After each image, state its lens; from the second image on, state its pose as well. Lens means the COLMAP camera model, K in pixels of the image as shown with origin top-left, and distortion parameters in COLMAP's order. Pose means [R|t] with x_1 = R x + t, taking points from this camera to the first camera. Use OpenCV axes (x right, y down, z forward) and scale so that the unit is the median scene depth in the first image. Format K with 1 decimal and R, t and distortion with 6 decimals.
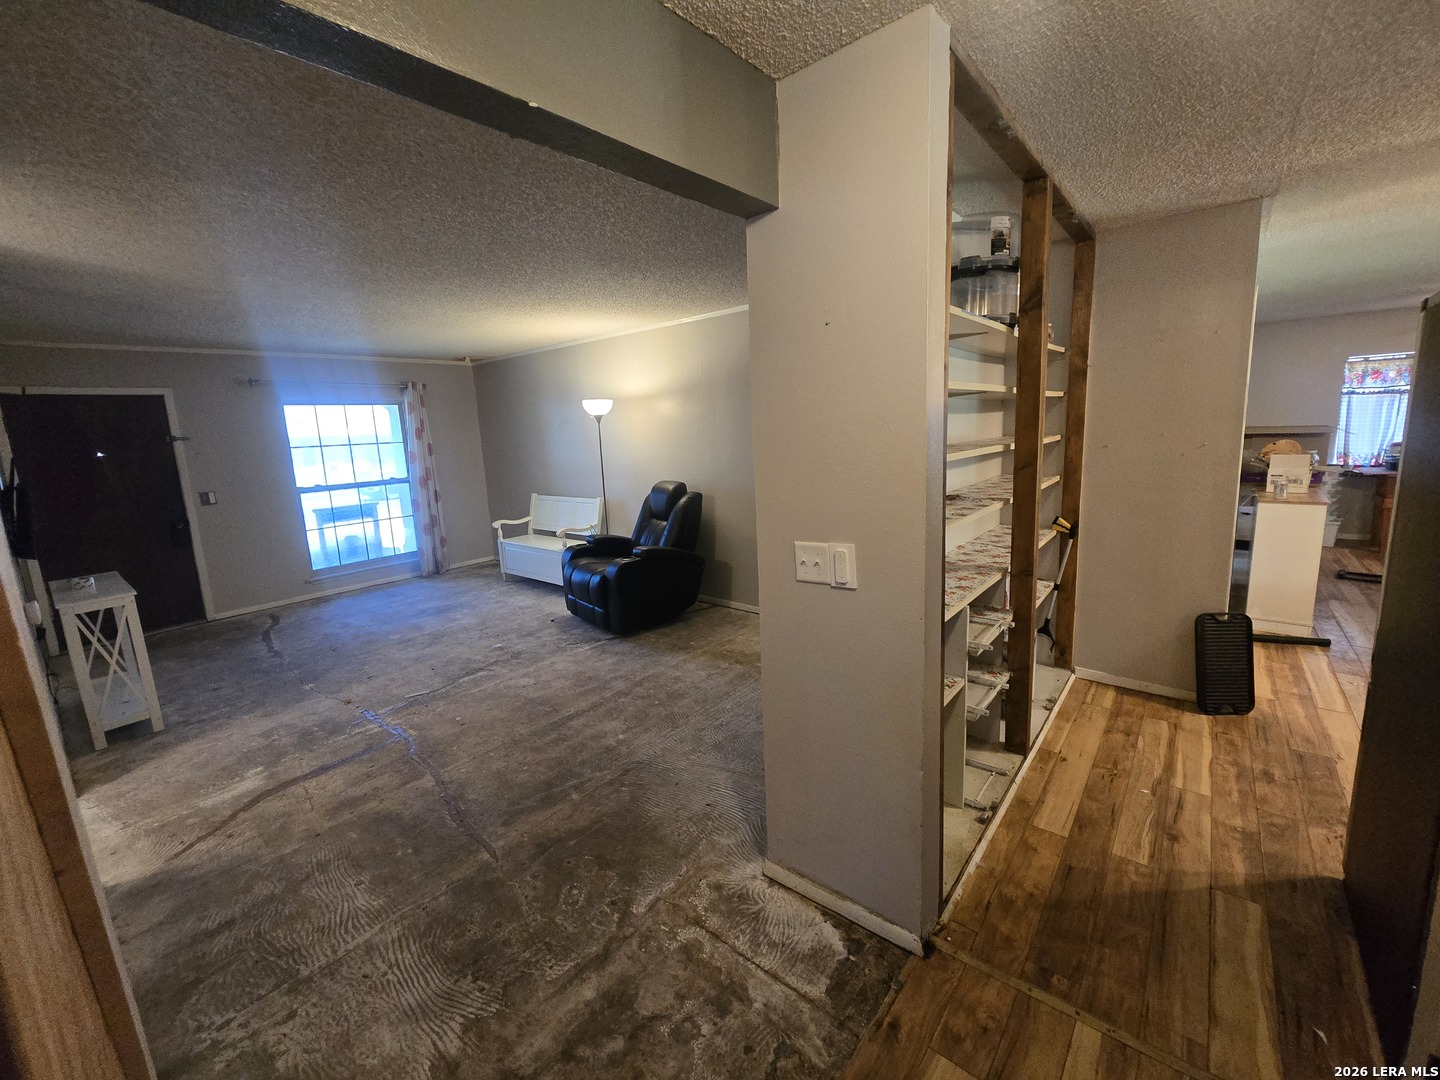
lens RADIAL K [[590.9, 0, 722.7], [0, 590.9, 523.7], [0, 0, 1]] dist [-0.012323, -0.000055]
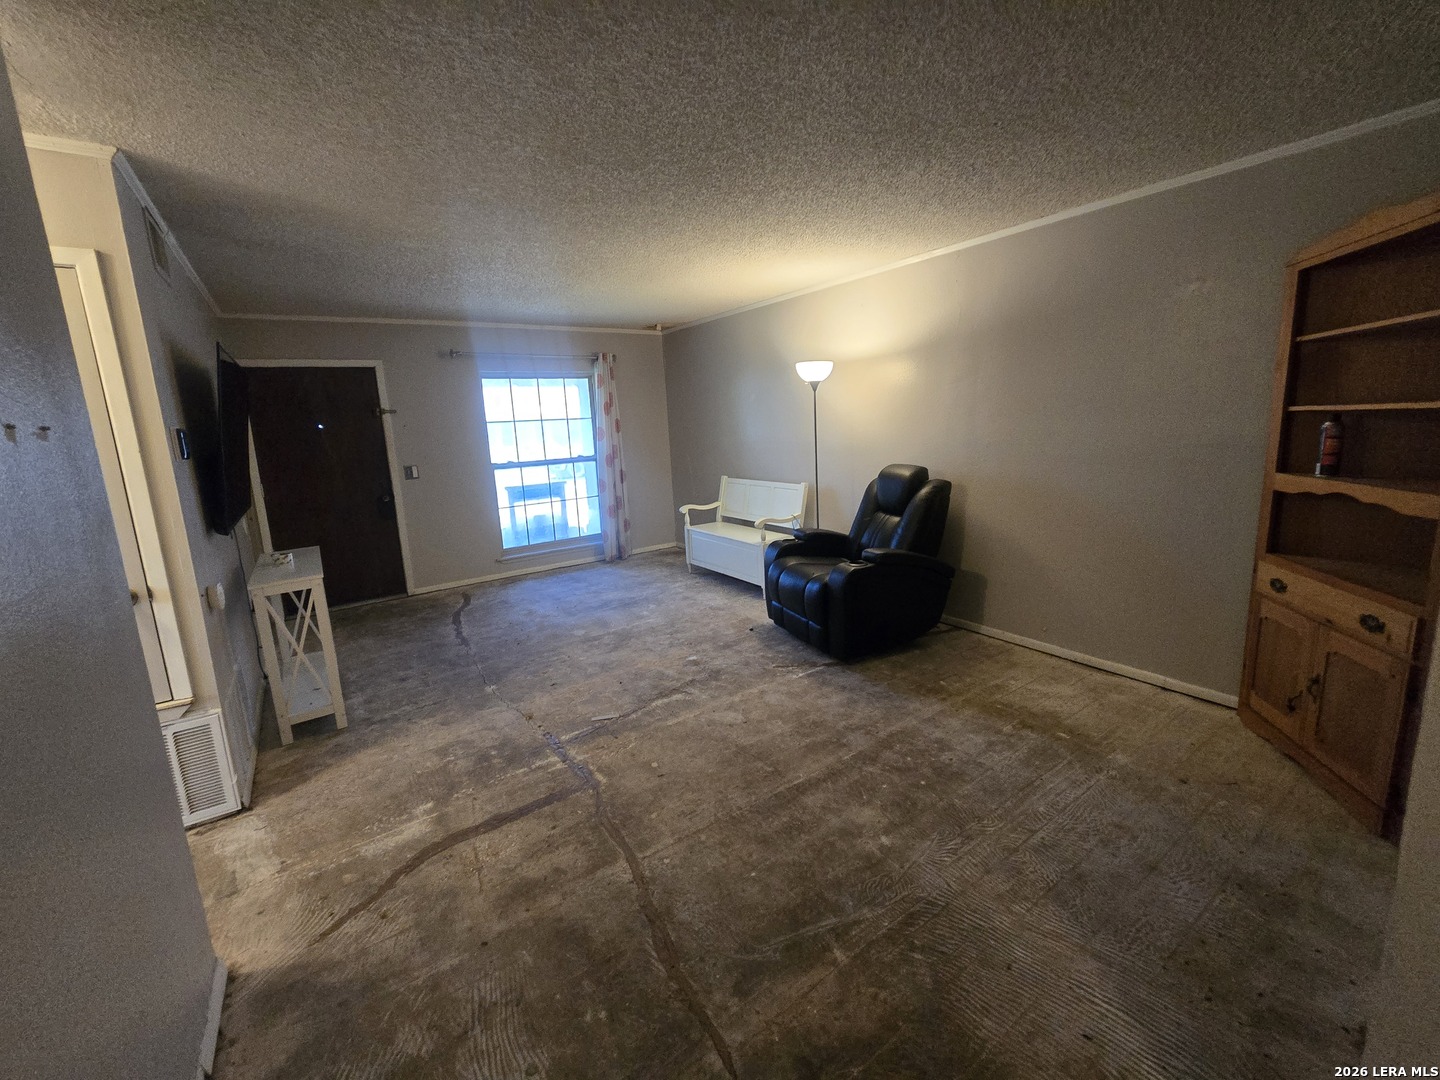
lens RADIAL K [[590.9, 0, 722.7], [0, 590.9, 523.7], [0, 0, 1]] dist [-0.012323, -0.000055]
pose [[0.964695, 0.046751, -0.259186, -0.146756], [-0.040317, 0.998734, 0.030085, -0.010356], [0.260265, -0.018573, 0.965359, 0.232858]]
